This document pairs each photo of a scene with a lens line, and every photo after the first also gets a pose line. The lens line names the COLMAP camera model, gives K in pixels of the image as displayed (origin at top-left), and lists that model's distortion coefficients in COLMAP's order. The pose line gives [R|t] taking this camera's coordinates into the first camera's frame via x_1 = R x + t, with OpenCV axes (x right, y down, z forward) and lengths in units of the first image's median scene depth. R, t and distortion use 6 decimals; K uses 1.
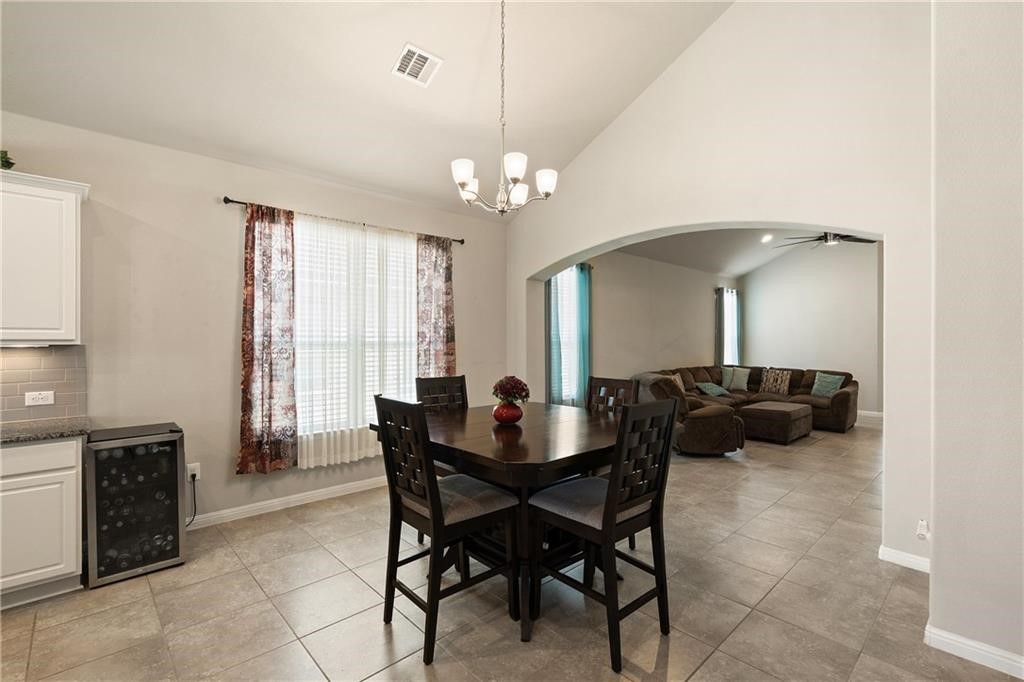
lens RADIAL K [[465.2, 0, 509.1], [0, 465.2, 338.3], [0, 0, 1]] dist [0.000708, 0.000082]
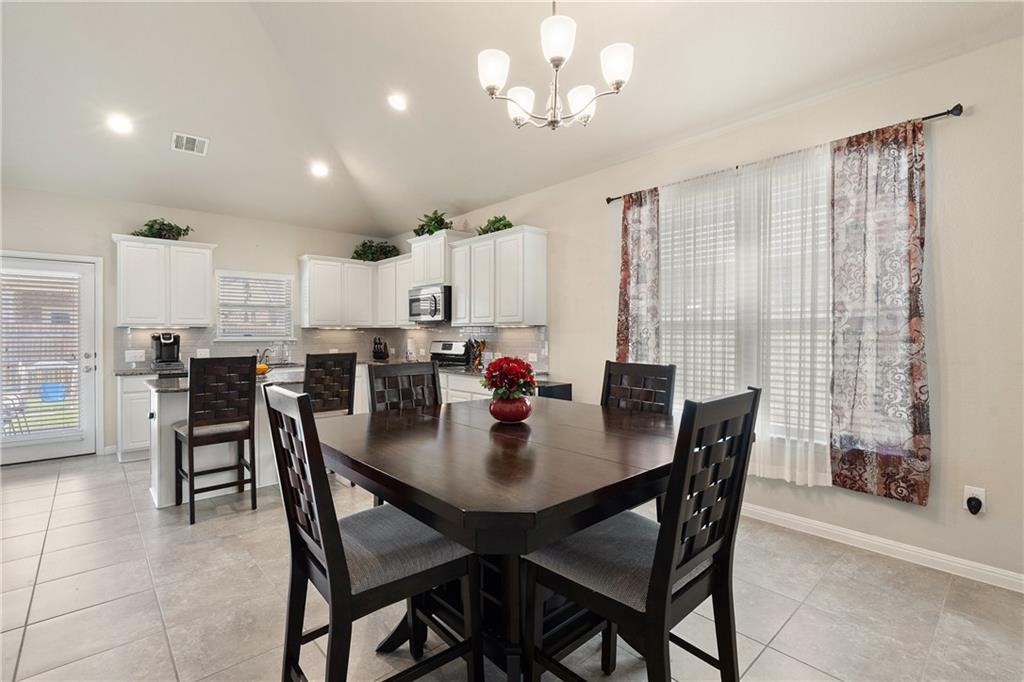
lens RADIAL K [[465.2, 0, 509.1], [0, 465.2, 338.3], [0, 0, 1]] dist [0.000708, 0.000082]
pose [[-0.016418, 0.007306, -0.999839, 0.426371], [-0.004401, 0.999963, 0.007379, 0.030880], [0.999856, 0.004522, -0.016385, 0.585386]]
